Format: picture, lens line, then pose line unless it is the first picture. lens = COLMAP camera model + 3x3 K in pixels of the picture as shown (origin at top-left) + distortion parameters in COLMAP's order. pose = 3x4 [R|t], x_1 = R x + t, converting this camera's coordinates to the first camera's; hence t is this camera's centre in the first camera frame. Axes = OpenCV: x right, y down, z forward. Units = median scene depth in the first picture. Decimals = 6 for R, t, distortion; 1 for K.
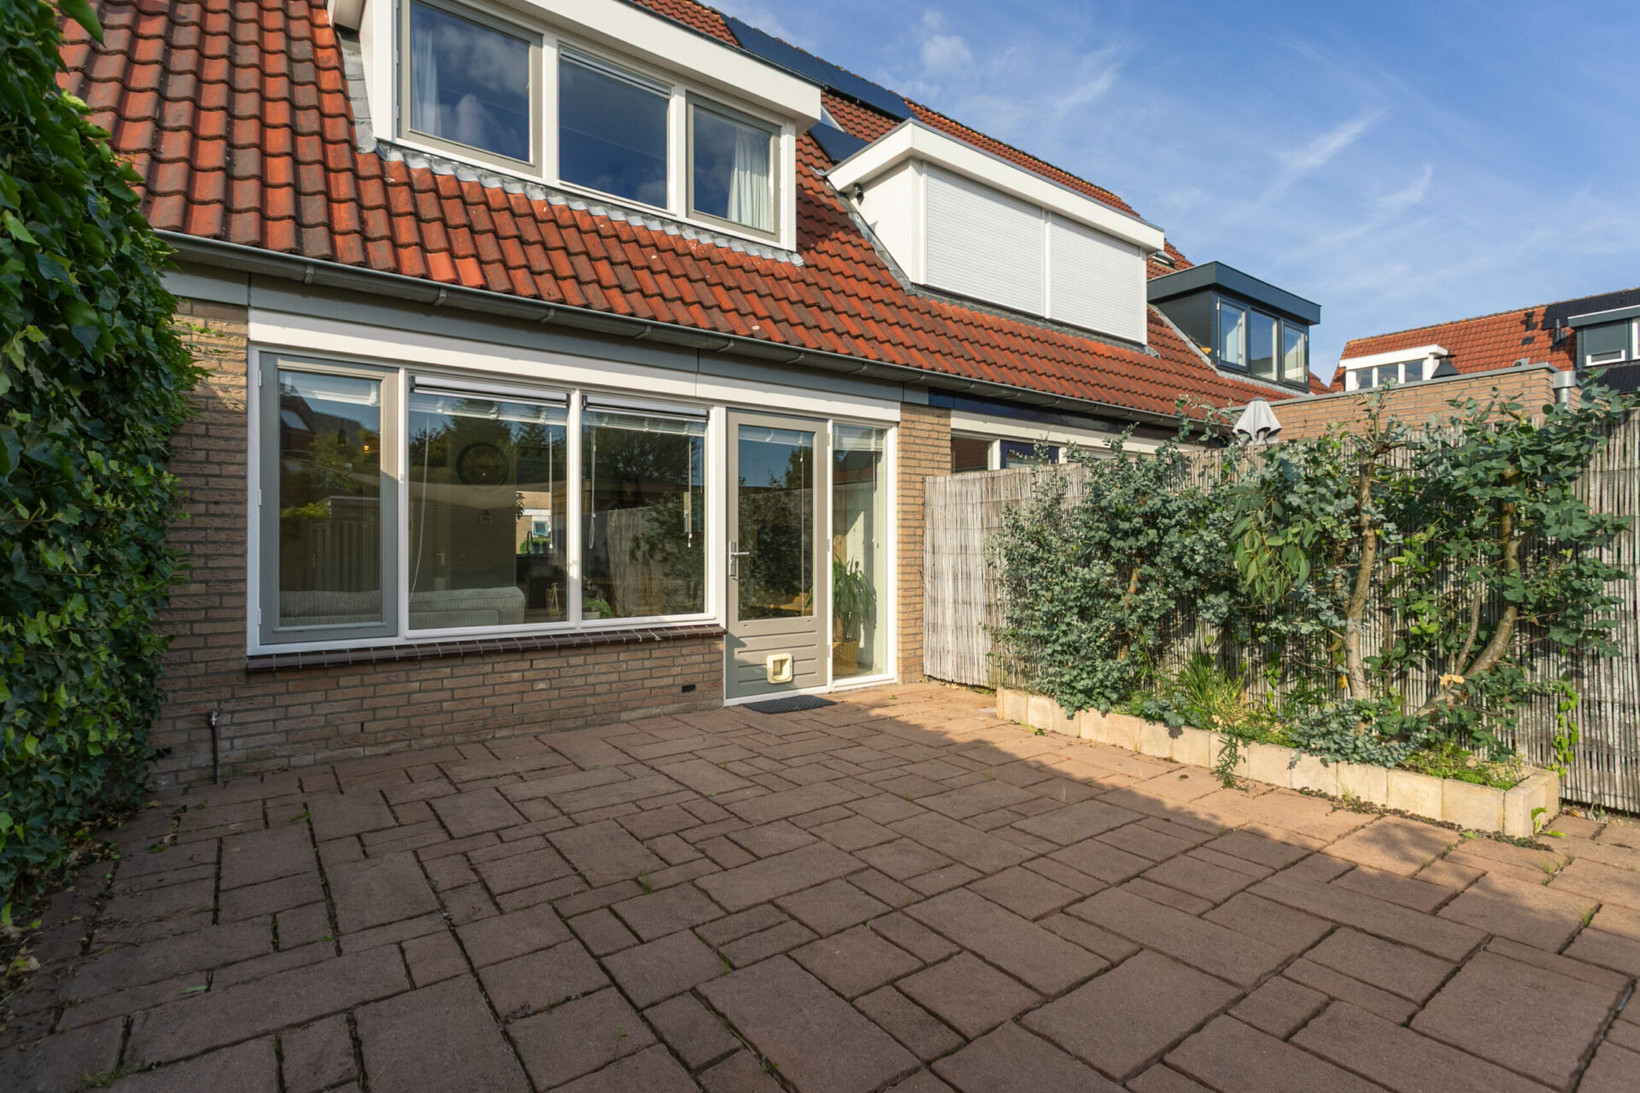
lens RADIAL K [[781.8, 0, 825.5], [0, 781.8, 544.3], [0, 0, 1]] dist [0.000781, -0.000286]
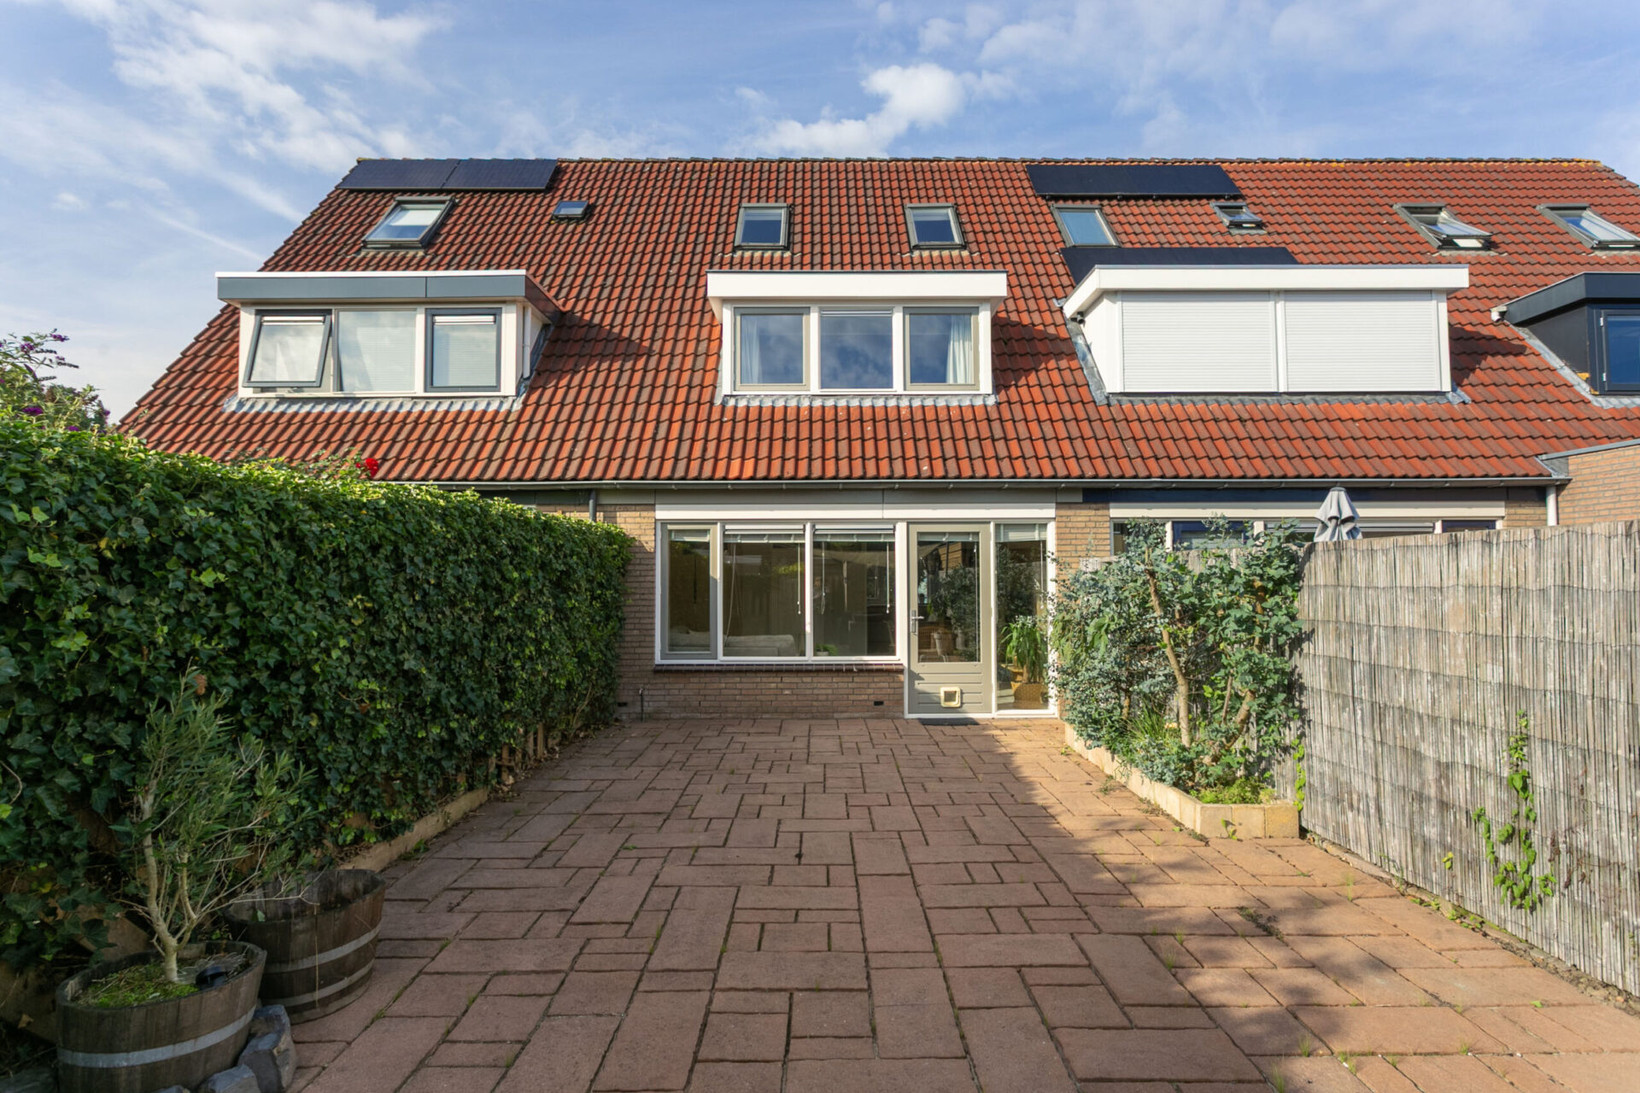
lens RADIAL K [[829.2, 0, 812.8], [0, 829.2, 540.1], [0, 0, 1]] dist [-0.011921, 0.003981]
pose [[0.800074, -0.028673, -0.599215, 0.687294], [0.002528, 0.999009, -0.044428, -0.067056], [0.599896, 0.034031, 0.799354, -0.402761]]
